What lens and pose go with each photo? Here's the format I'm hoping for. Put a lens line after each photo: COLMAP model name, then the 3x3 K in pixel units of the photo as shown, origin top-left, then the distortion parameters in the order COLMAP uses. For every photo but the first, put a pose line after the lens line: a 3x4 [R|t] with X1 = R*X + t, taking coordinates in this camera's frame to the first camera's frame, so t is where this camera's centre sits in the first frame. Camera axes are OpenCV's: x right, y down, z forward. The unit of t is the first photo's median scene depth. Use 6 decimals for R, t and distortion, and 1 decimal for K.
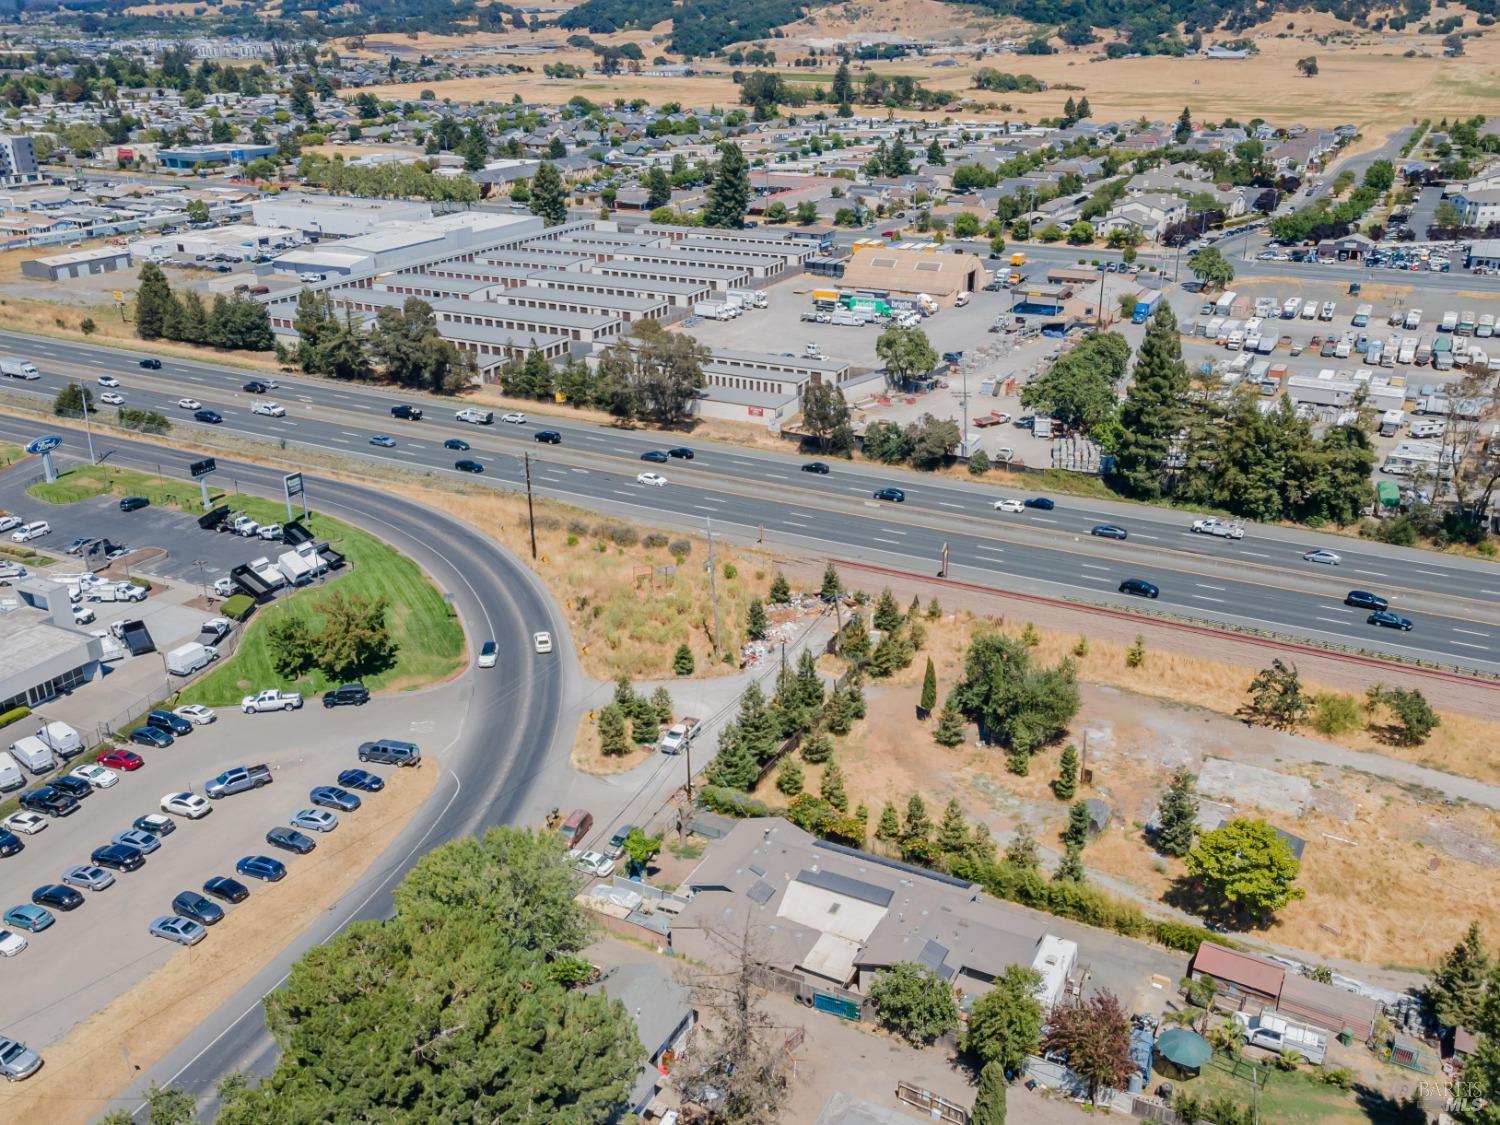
lens RADIAL K [[1339.0, 0, 750.0], [0, 1339.0, 562.5], [0, 0, 1]] dist [0.038724, 0.009174]
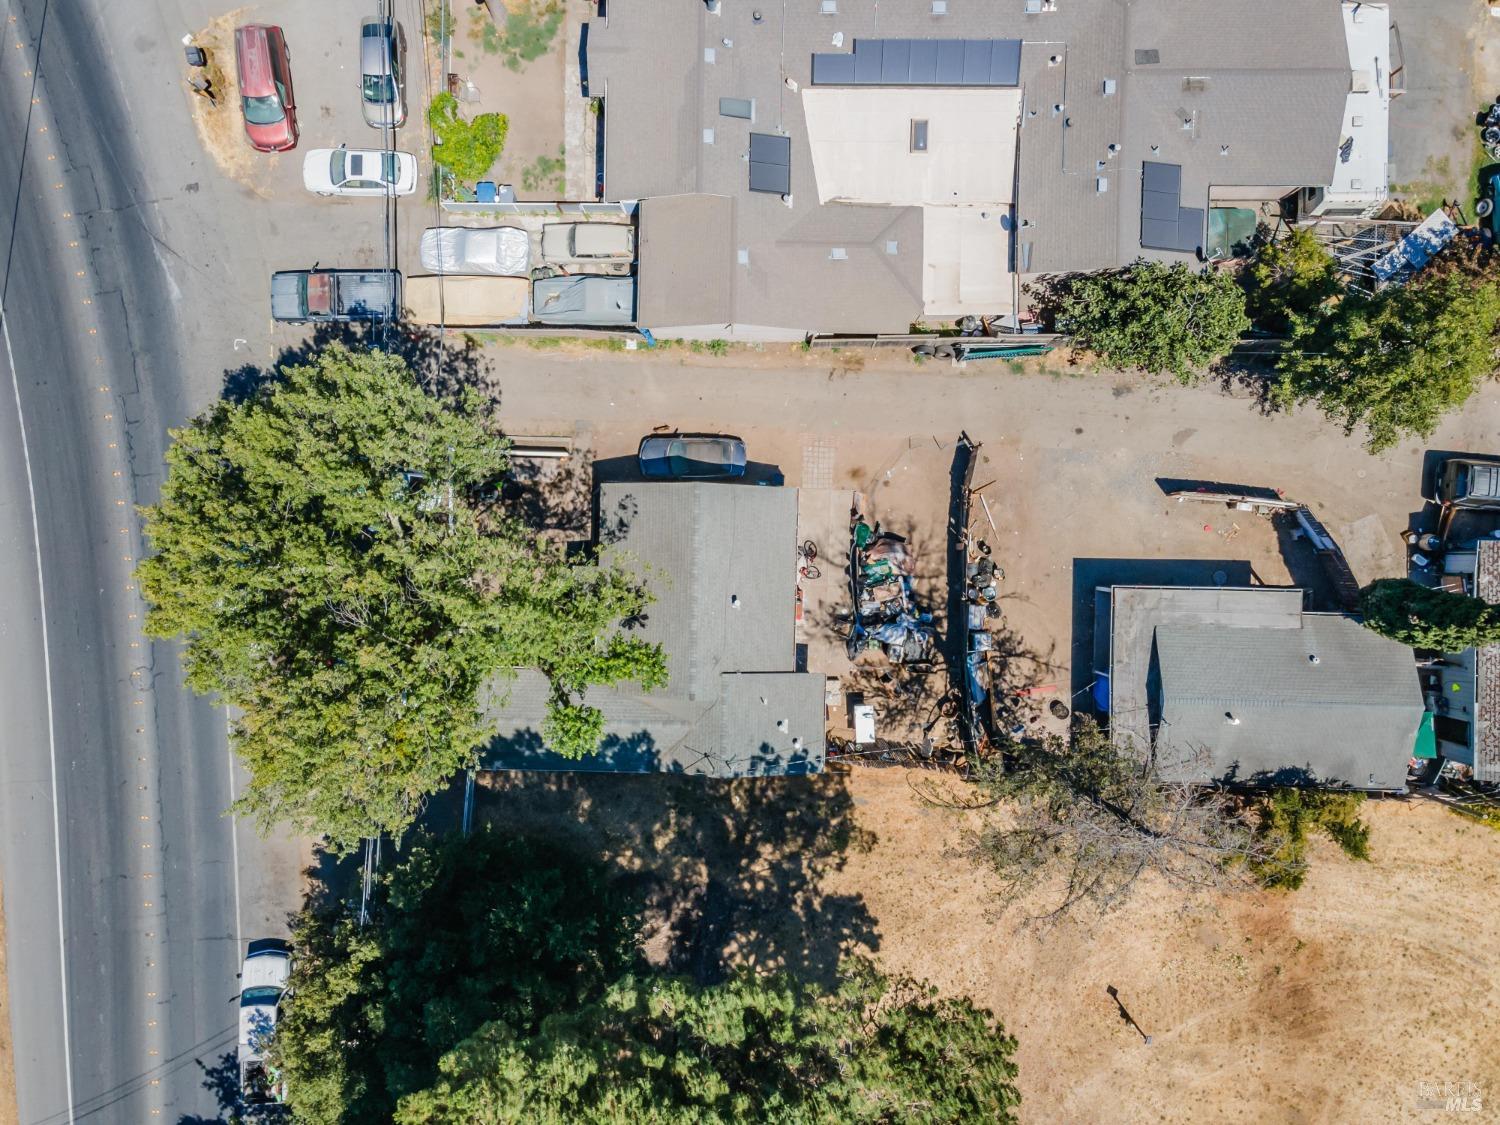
lens RADIAL K [[1113.8, 0, 750.0], [0, 1113.8, 562.5], [0, 0, 1]] dist [0.033273, 0.000333]
pose [[0.897689, -0.440501, -0.010623, -0.036729], [0.179562, 0.343696, 0.921754, -0.050220], [-0.402383, -0.829356, 0.387630, 0.467480]]
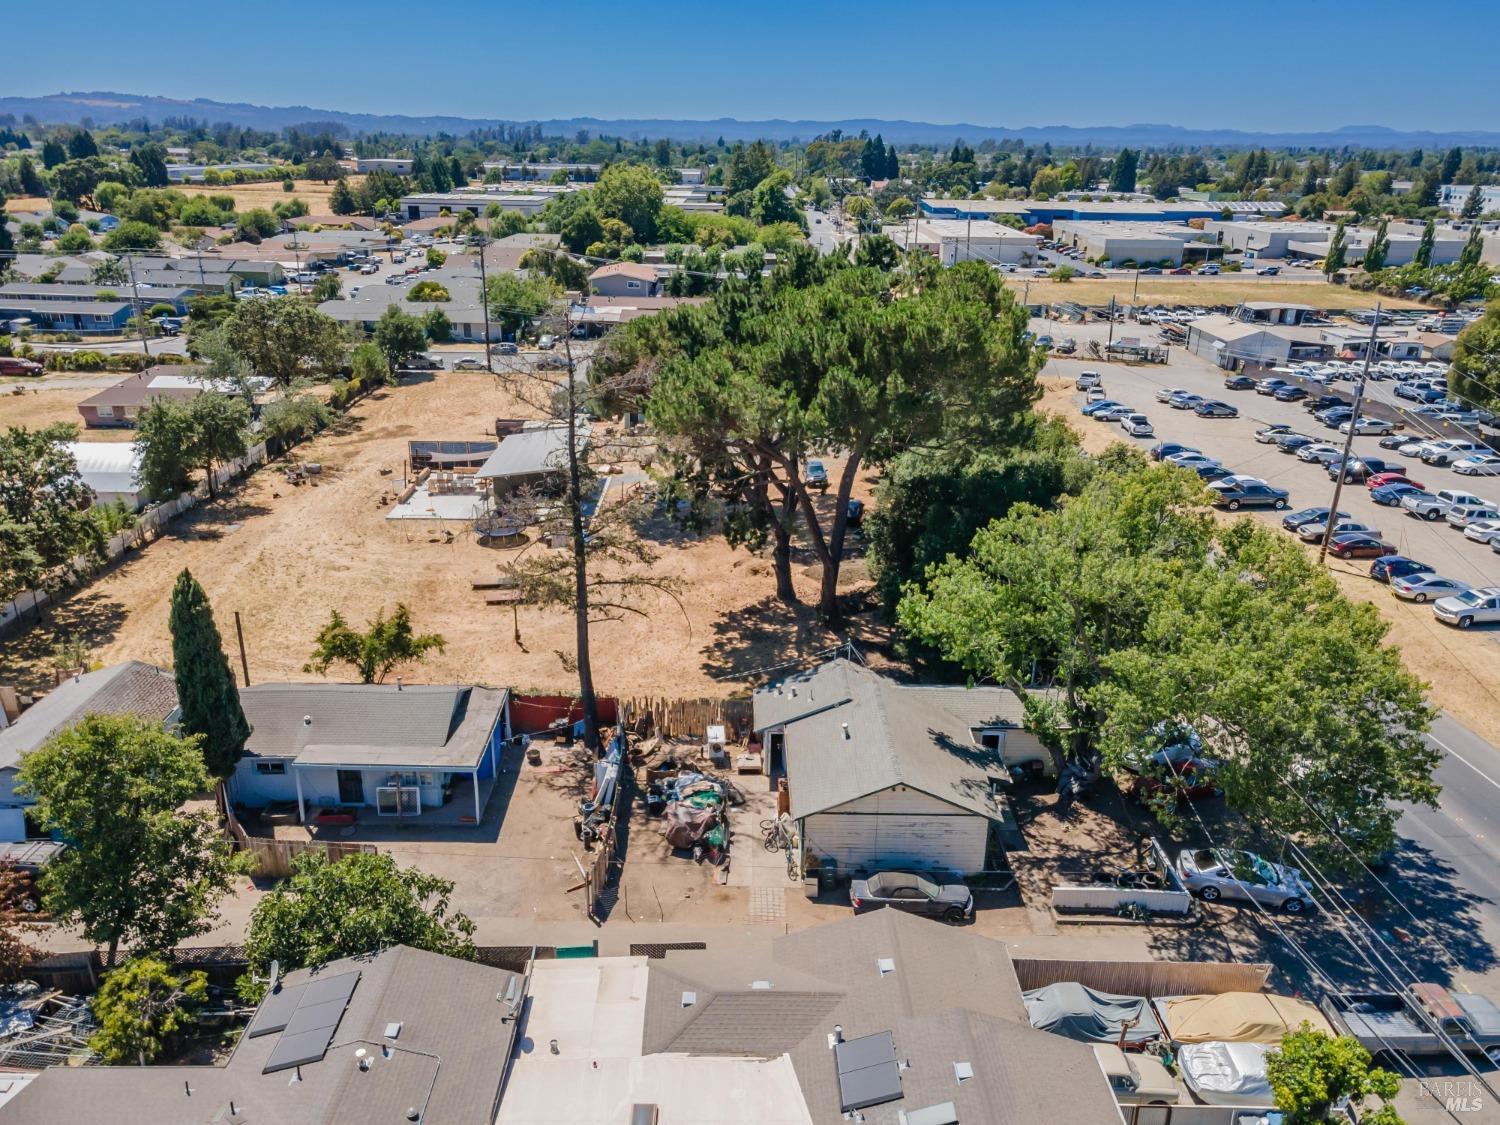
lens RADIAL K [[1128.2, 0, 750.4], [0, 1128.2, 593.5], [0, 0, 1]] dist [0.030124, 0.010156]
pose [[-0.882002, 0.166475, -0.440861, 0.087880], [-0.190004, 0.730483, 0.655967, -0.011141], [0.431244, 0.662330, -0.612657, 0.694163]]
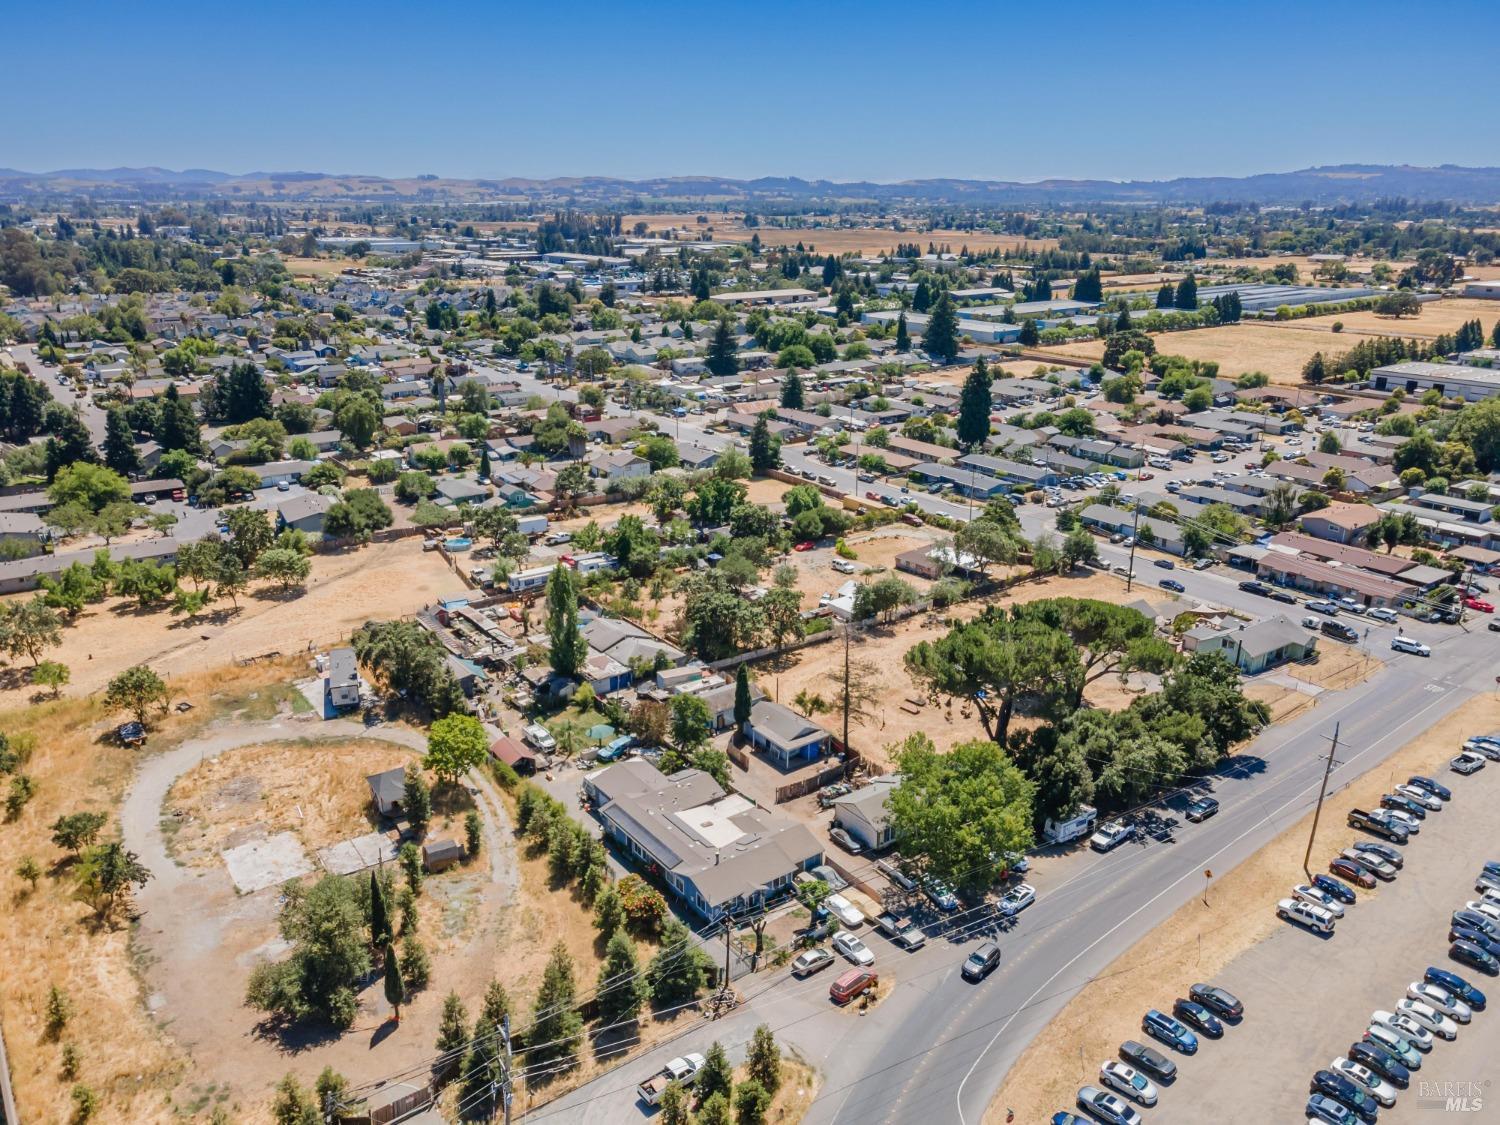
lens RADIAL K [[1104.3, 0, 752.1], [0, 1104.3, 577.0], [0, 0, 1]] dist [0.043675, 0.001561]
pose [[-0.898222, -0.138662, 0.417097, -0.263373], [0.171201, 0.763627, 0.622547, -0.399680], [-0.404830, 0.630593, -0.662167, 0.997037]]
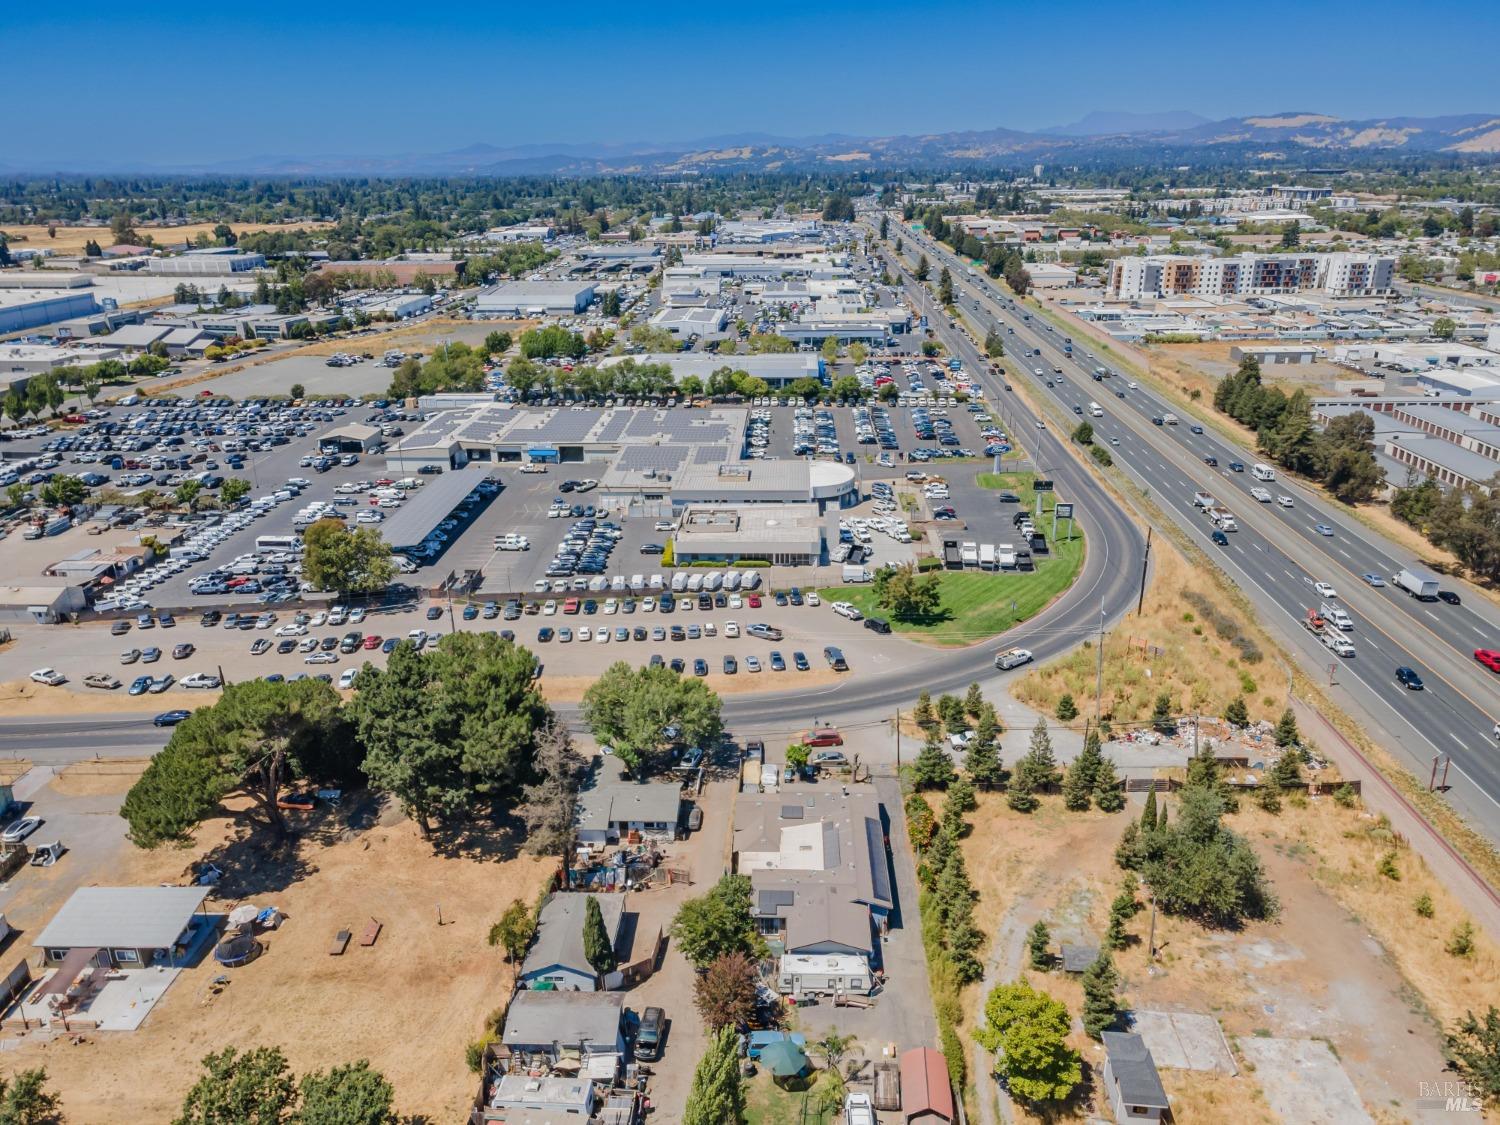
lens RADIAL K [[1095.2, 0, 750.0], [0, 1095.2, 562.5], [0, 0, 1]] dist [0.036988, 0.004602]
pose [[0.428547, 0.305819, -0.850190, 0.544476], [-0.335935, 0.927448, 0.164278, -0.097458], [0.838746, 0.215208, 0.500190, 0.231832]]
